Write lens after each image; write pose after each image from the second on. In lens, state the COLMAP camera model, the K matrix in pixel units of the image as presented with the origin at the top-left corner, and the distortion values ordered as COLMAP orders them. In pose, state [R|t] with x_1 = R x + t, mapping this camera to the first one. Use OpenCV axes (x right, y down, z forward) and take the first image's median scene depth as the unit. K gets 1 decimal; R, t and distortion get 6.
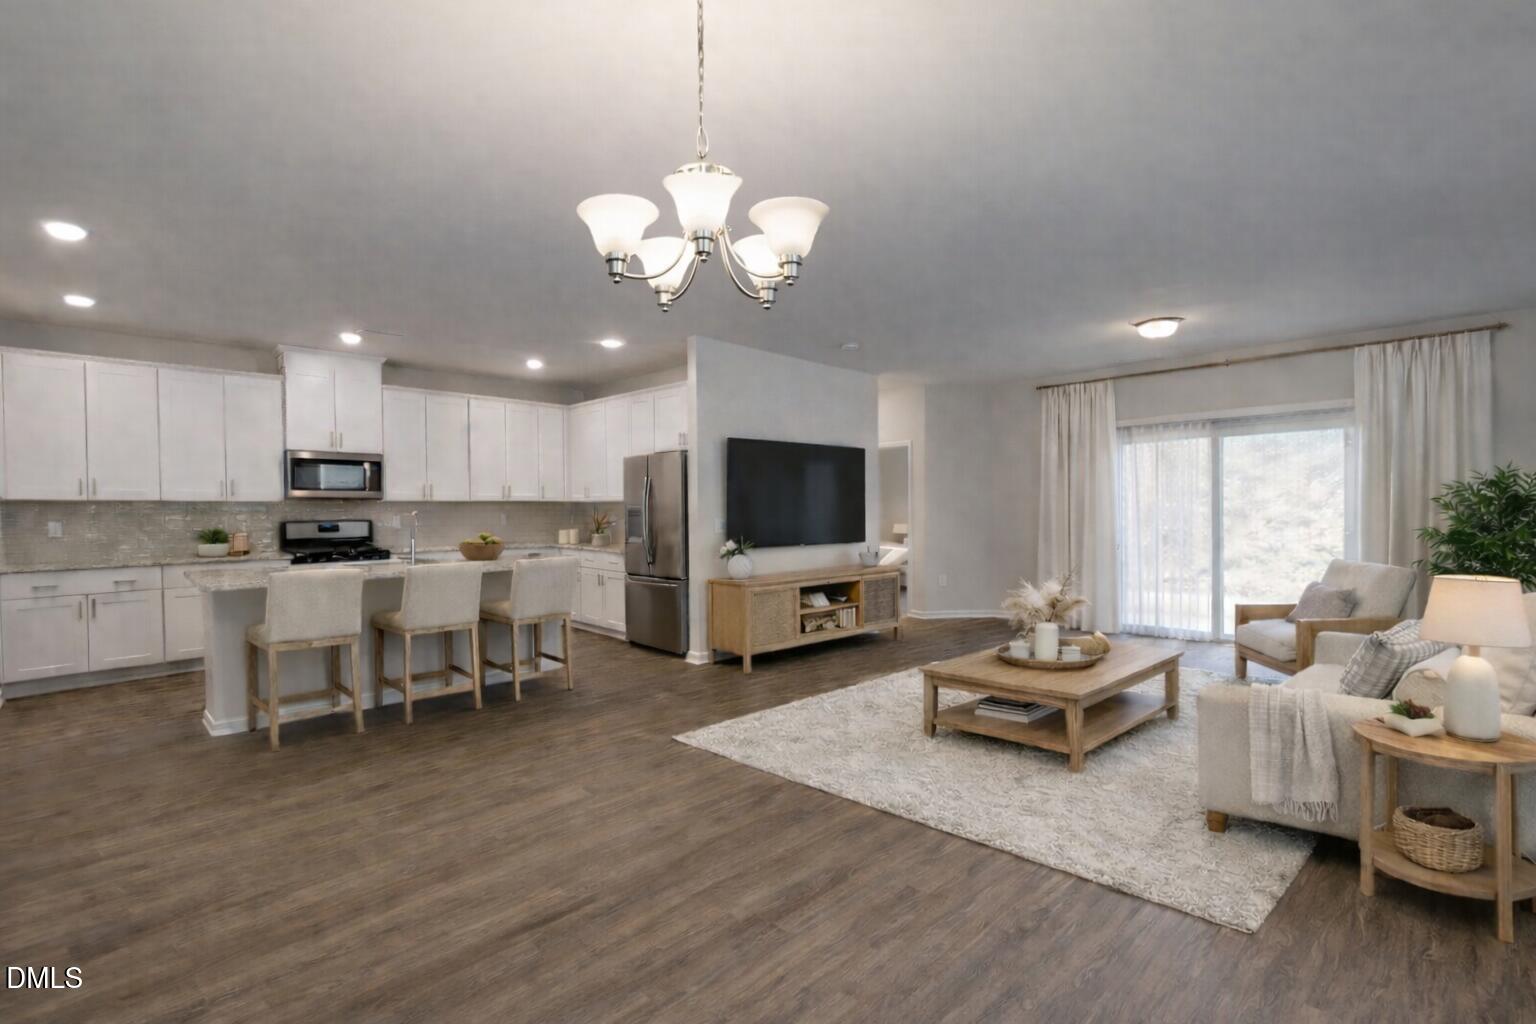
lens RADIAL K [[720.3, 0, 768.0], [0, 720.3, 512.0], [0, 0, 1]] dist [0.050327, 0.000042]
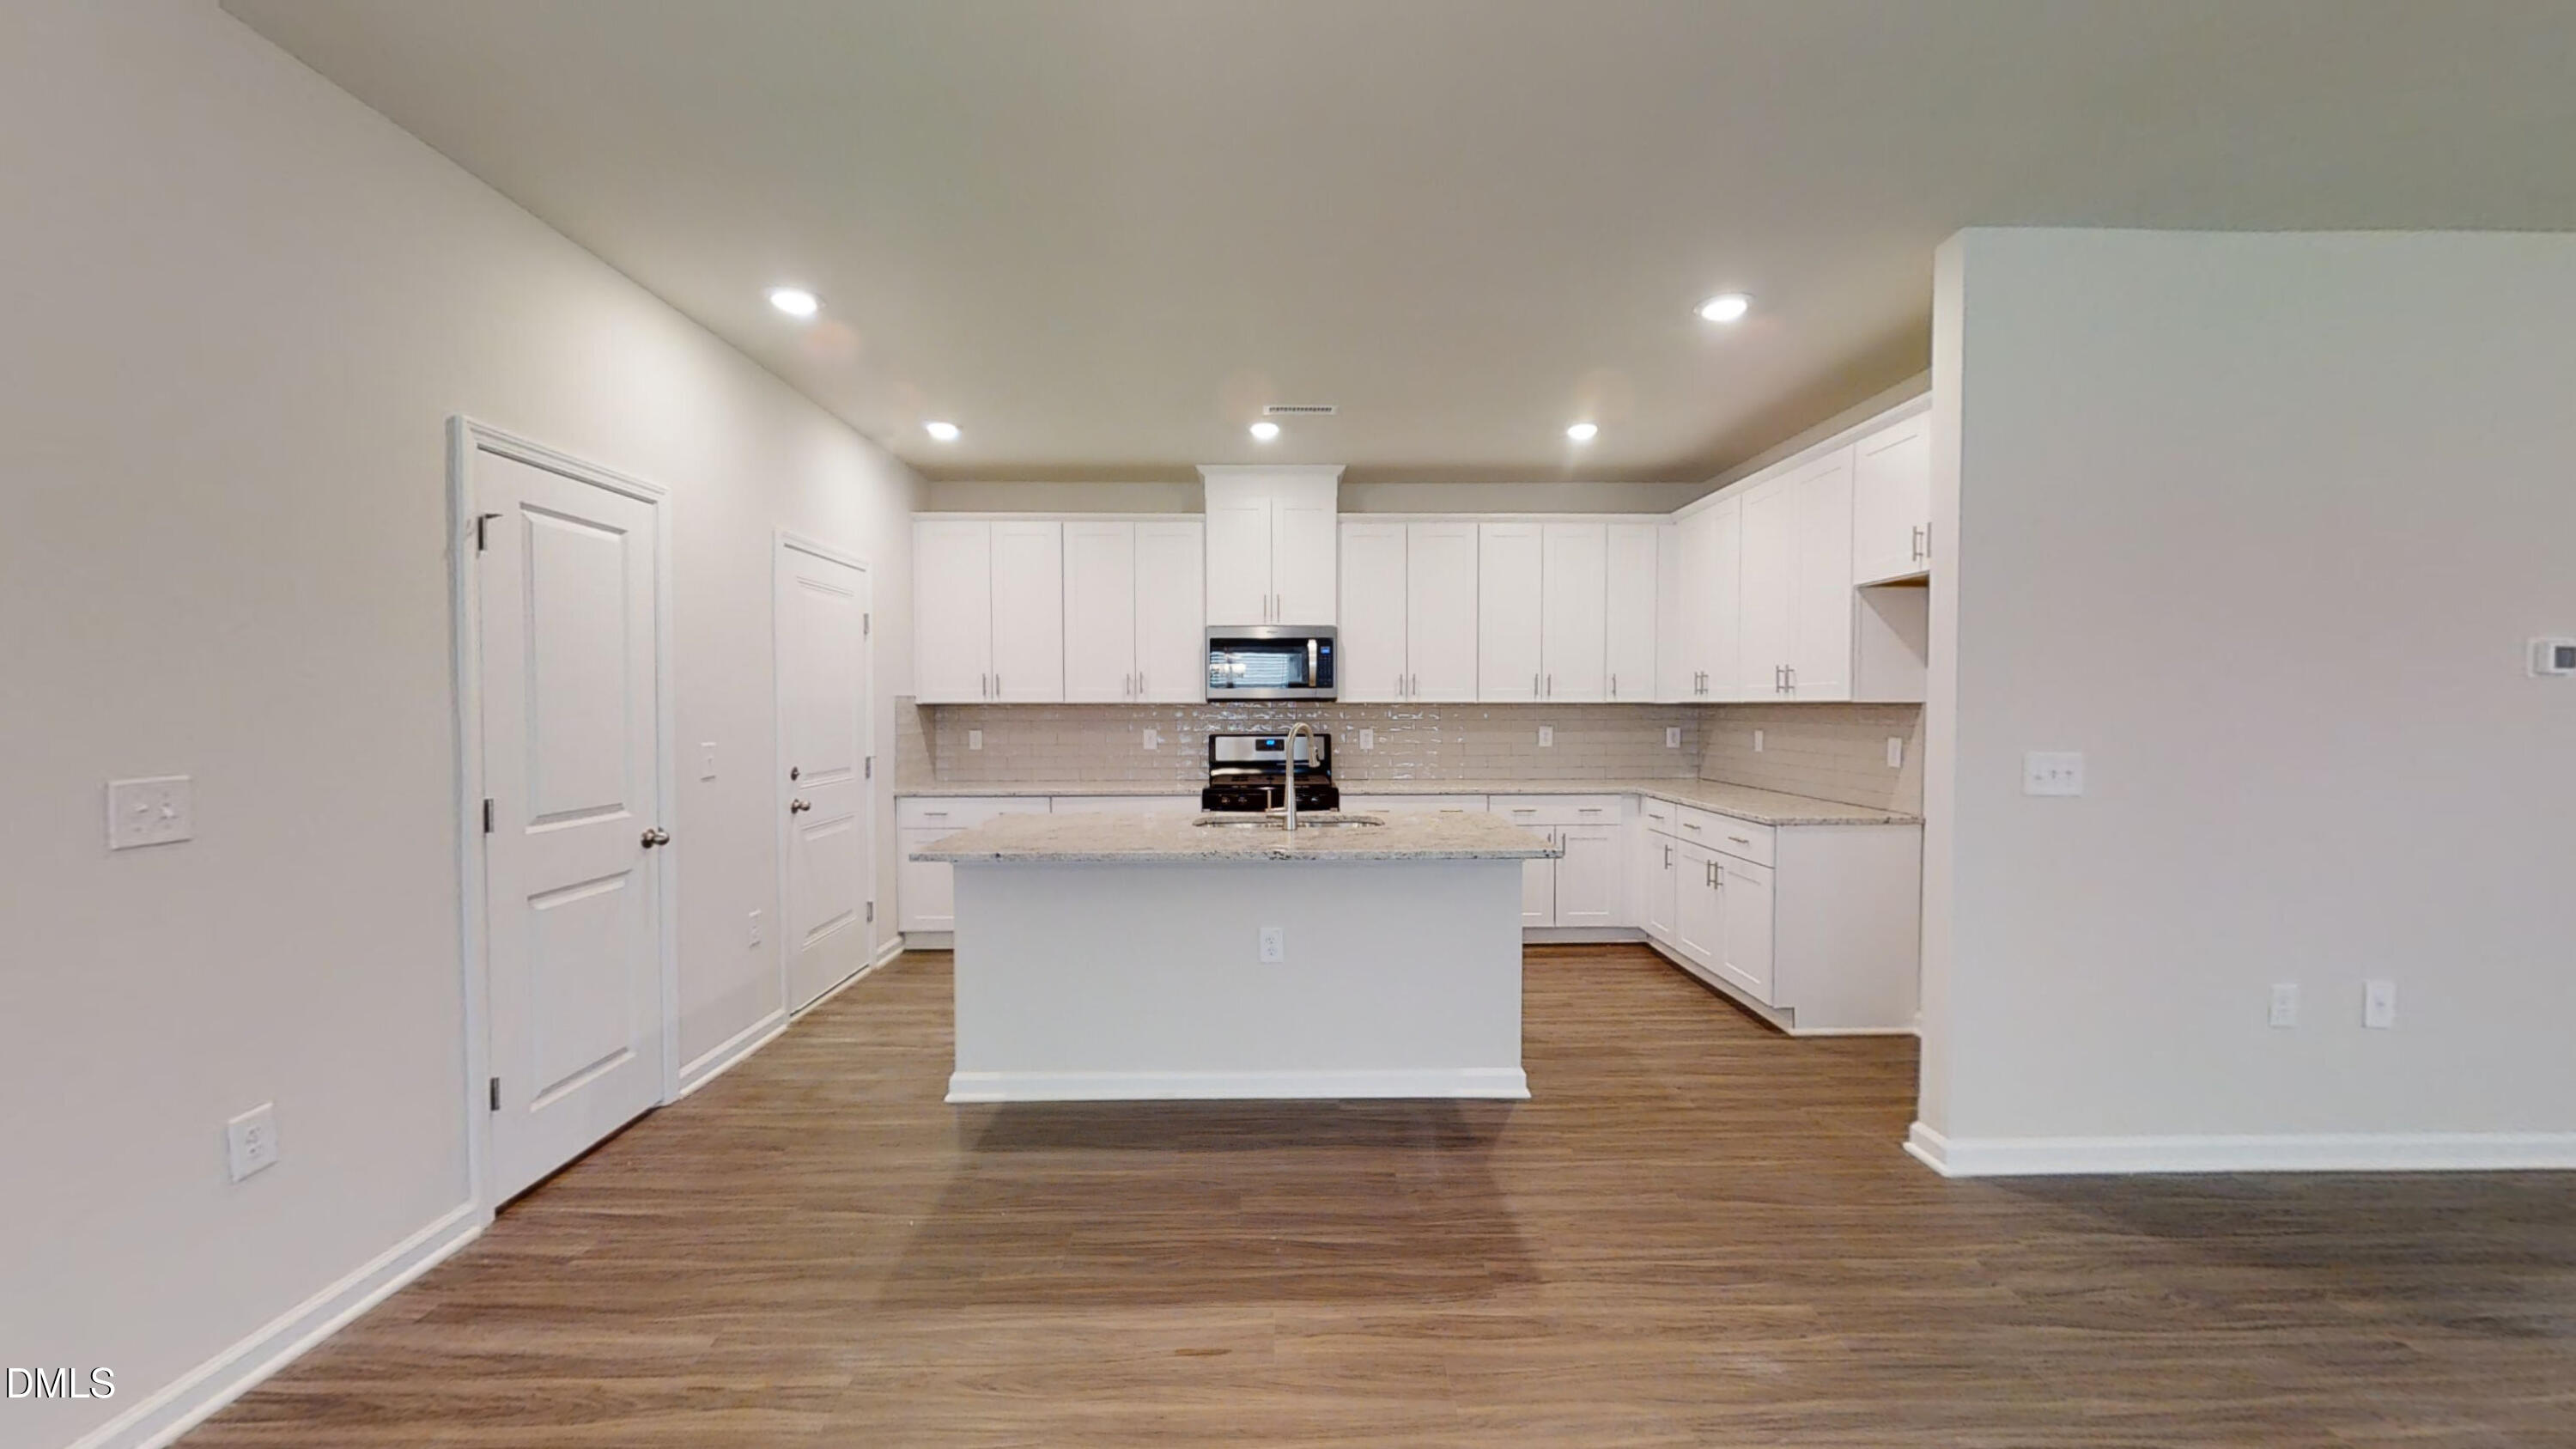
lens RADIAL K [[946.2, 0, 1288.3], [0, 946.2, 732.1], [0, 0, 1]] dist [0.000785, -0.000026]
pose [[0.738312, 0.021852, -0.674105, -0.028616], [-0.010245, 0.999723, 0.021186, -0.008176], [0.674381, -0.008735, 0.738332, 0.403325]]
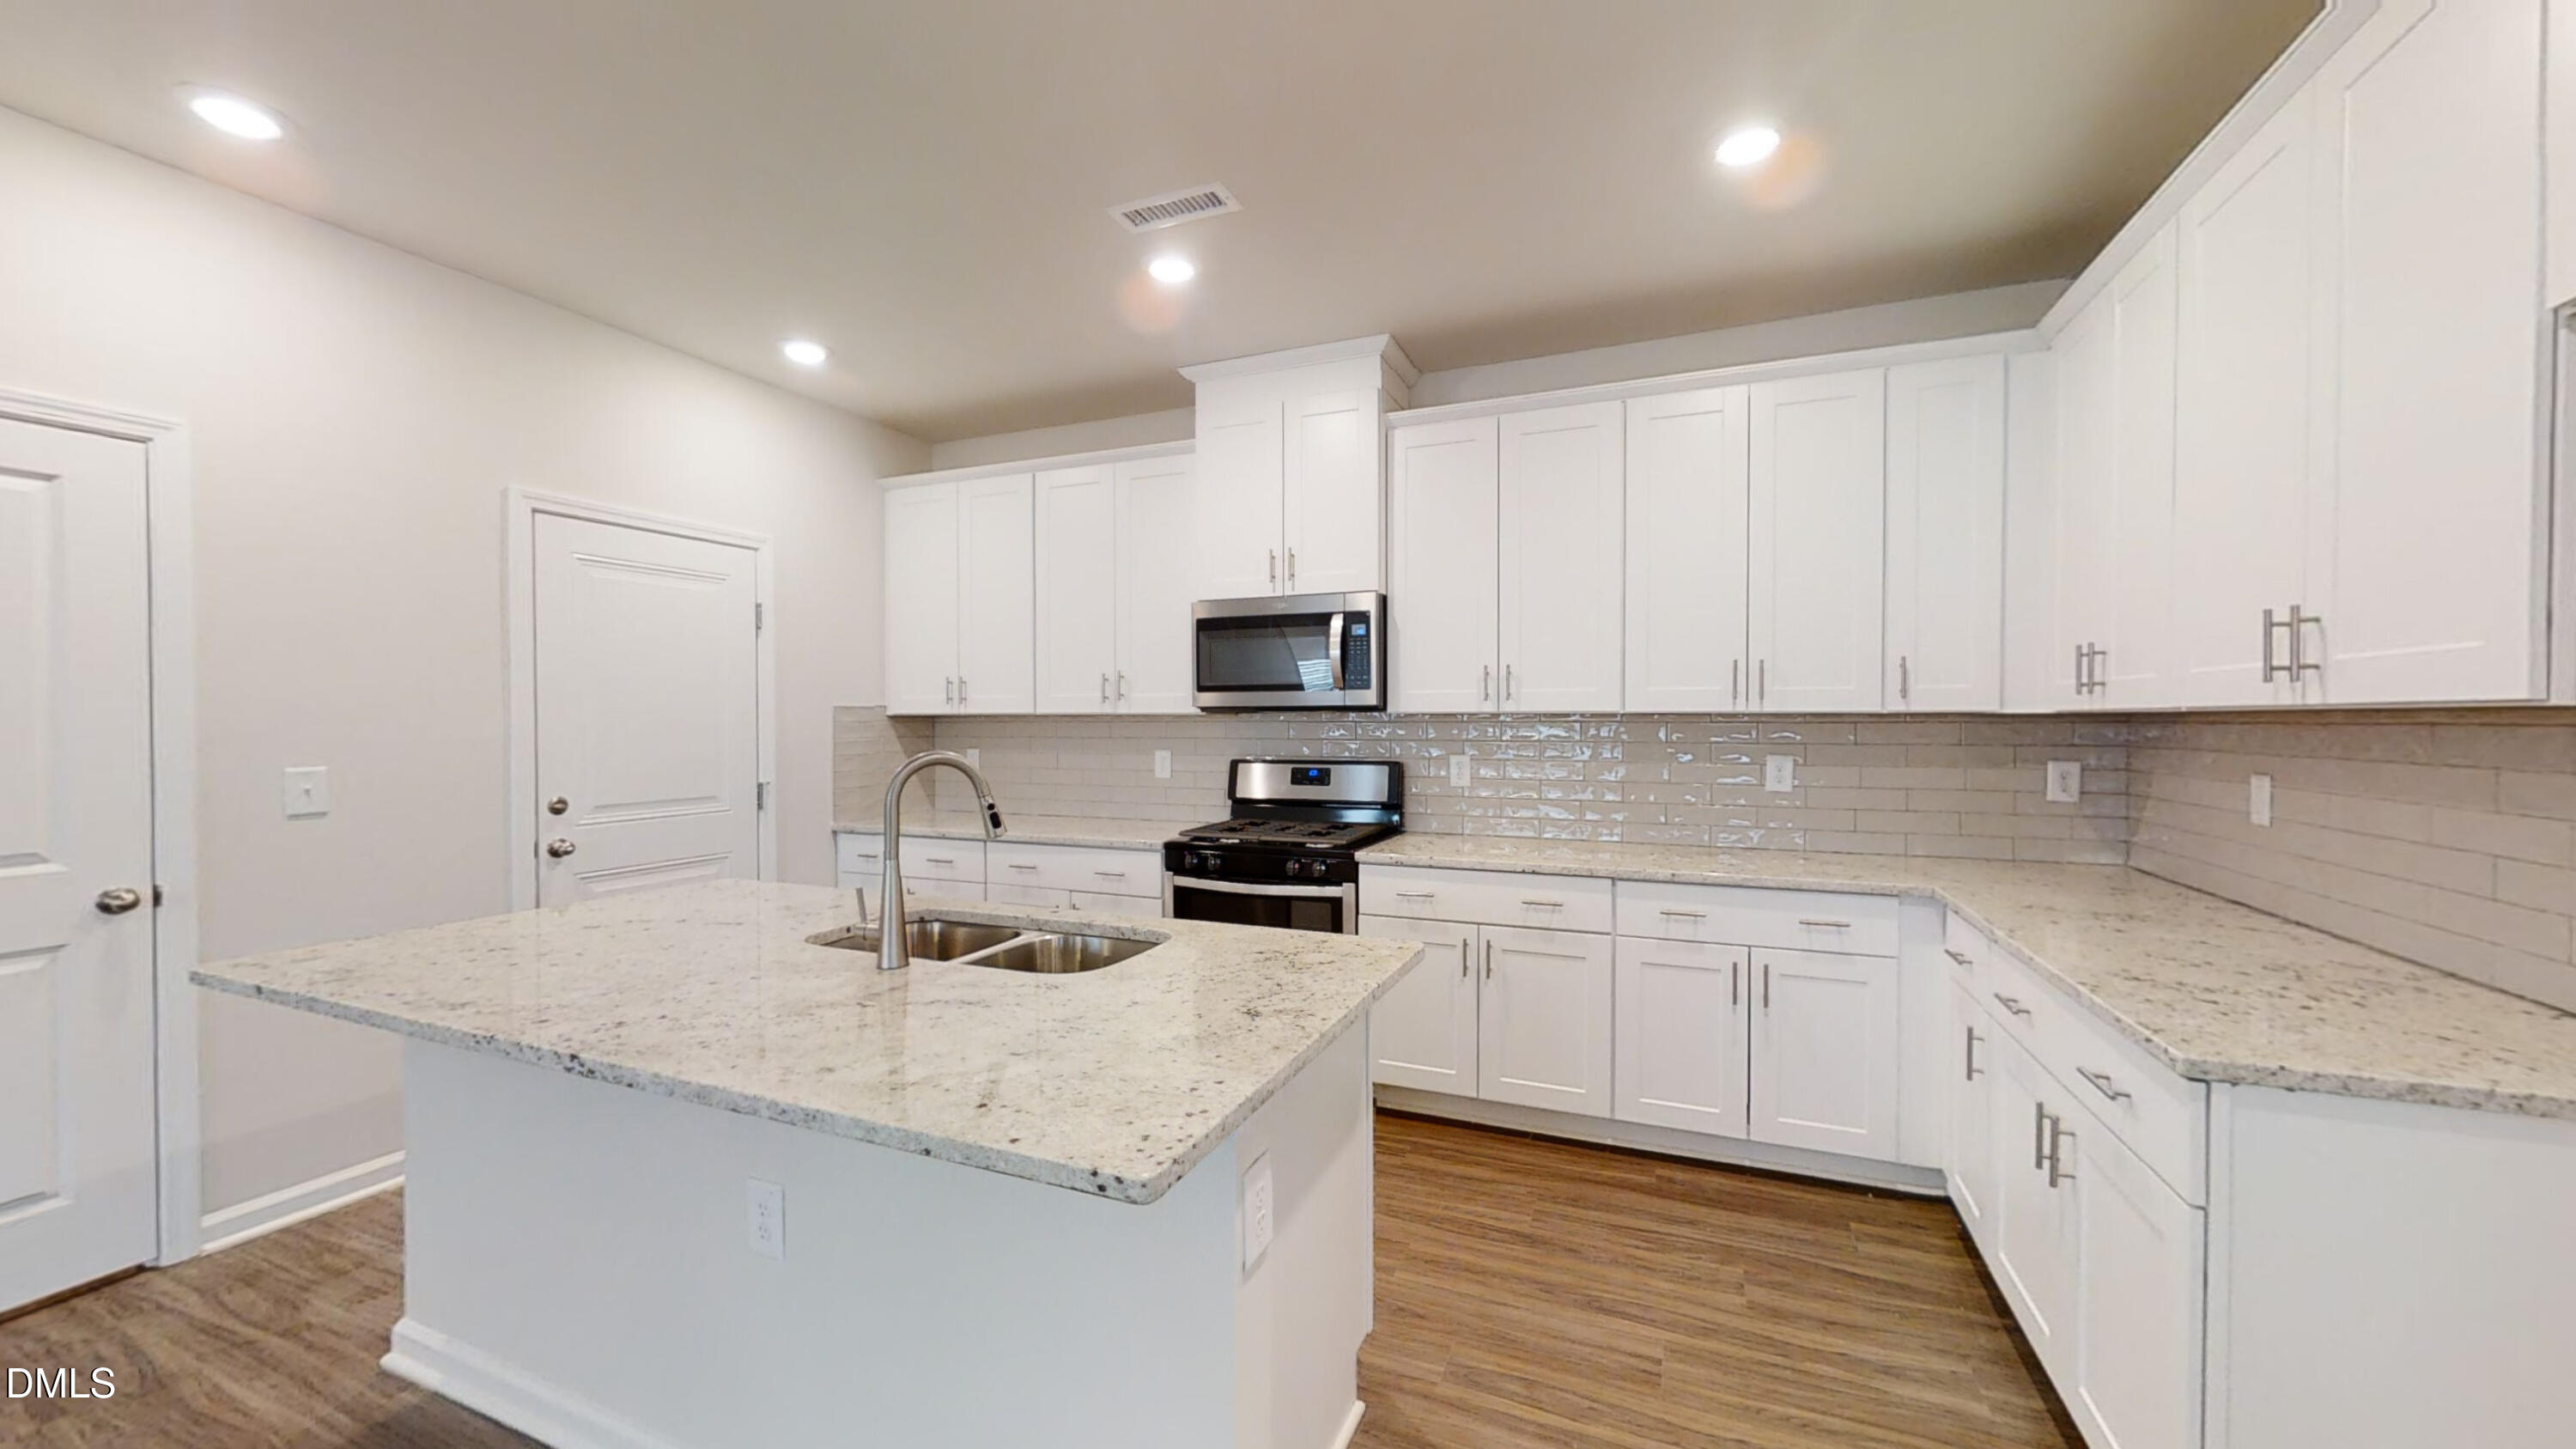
lens RADIAL K [[946.2, 0, 1288.3], [0, 946.2, 732.1], [0, 0, 1]] dist [0.000785, -0.000026]
pose [[0.400438, 0.016303, -0.916179, -0.096195], [-0.011810, 0.999850, 0.012630, -0.012276], [0.916248, 0.005762, 0.400570, 0.774989]]
